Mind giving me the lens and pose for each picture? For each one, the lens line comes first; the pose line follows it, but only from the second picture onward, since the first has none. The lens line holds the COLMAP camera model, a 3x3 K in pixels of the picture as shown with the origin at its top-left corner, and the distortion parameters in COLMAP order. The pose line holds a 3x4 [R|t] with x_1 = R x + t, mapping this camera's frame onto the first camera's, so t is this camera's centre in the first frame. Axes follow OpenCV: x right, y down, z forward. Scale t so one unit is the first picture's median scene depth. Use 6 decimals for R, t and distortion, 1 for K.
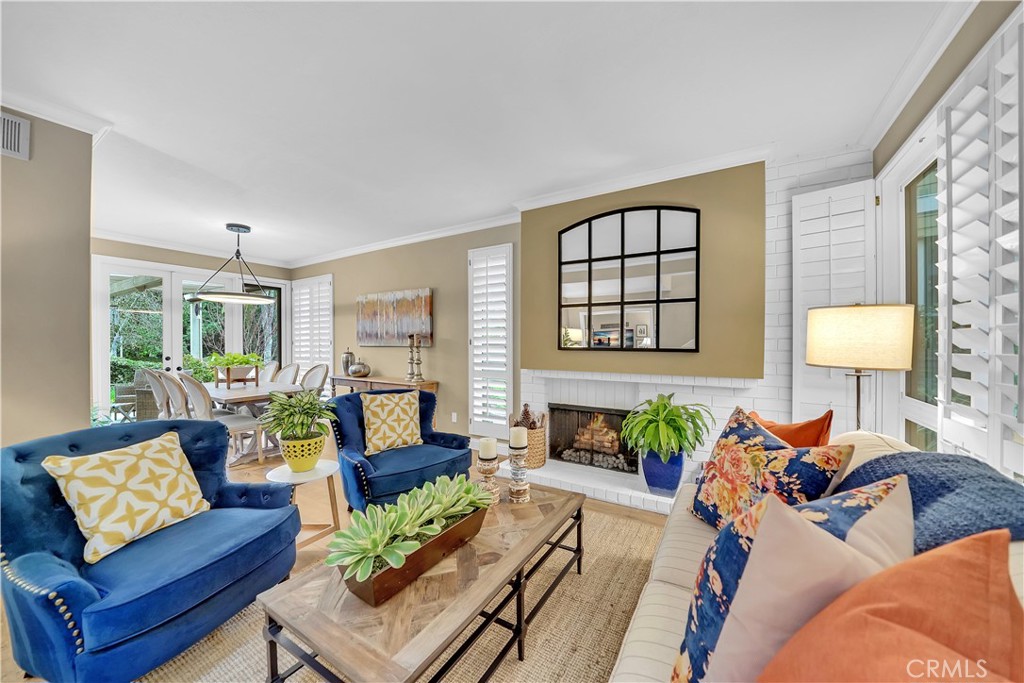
lens RADIAL K [[368.7, 0, 509.0], [0, 368.7, 345.4], [0, 0, 1]] dist [-0.019889, 0.000110]
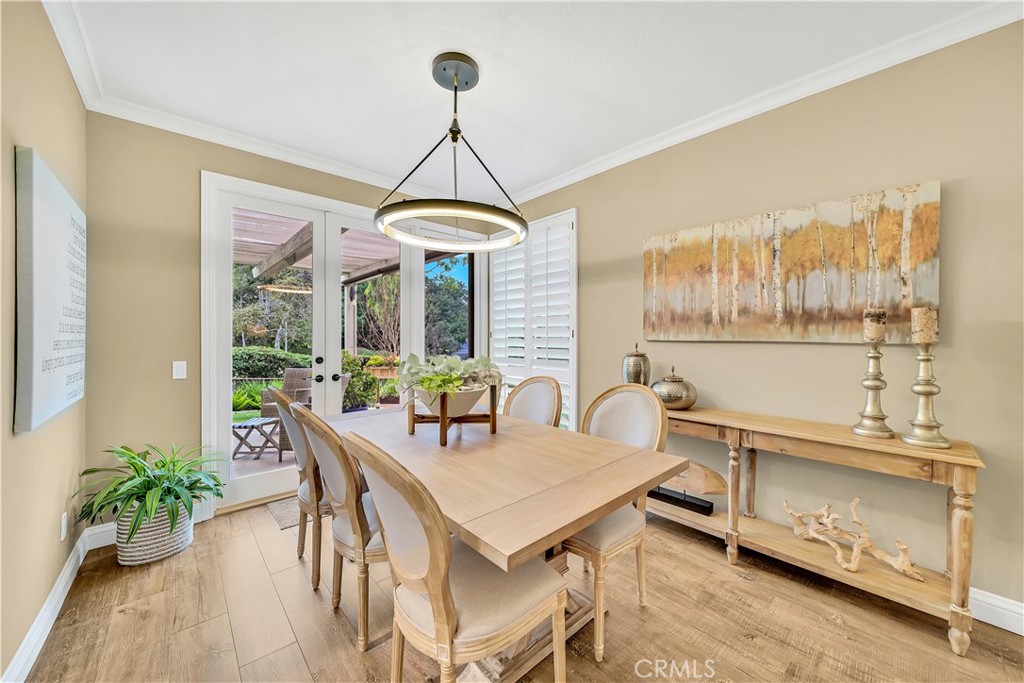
lens RADIAL K [[368.7, 0, 520.3], [0, 368.7, 338.9], [0, 0, 1]] dist [-0.019889, 0.000110]
pose [[0.966380, 0.005289, -0.257063, -0.474789], [-0.005318, 0.999986, 0.000585, -0.000053], [0.257063, 0.000802, 0.966394, 0.509868]]
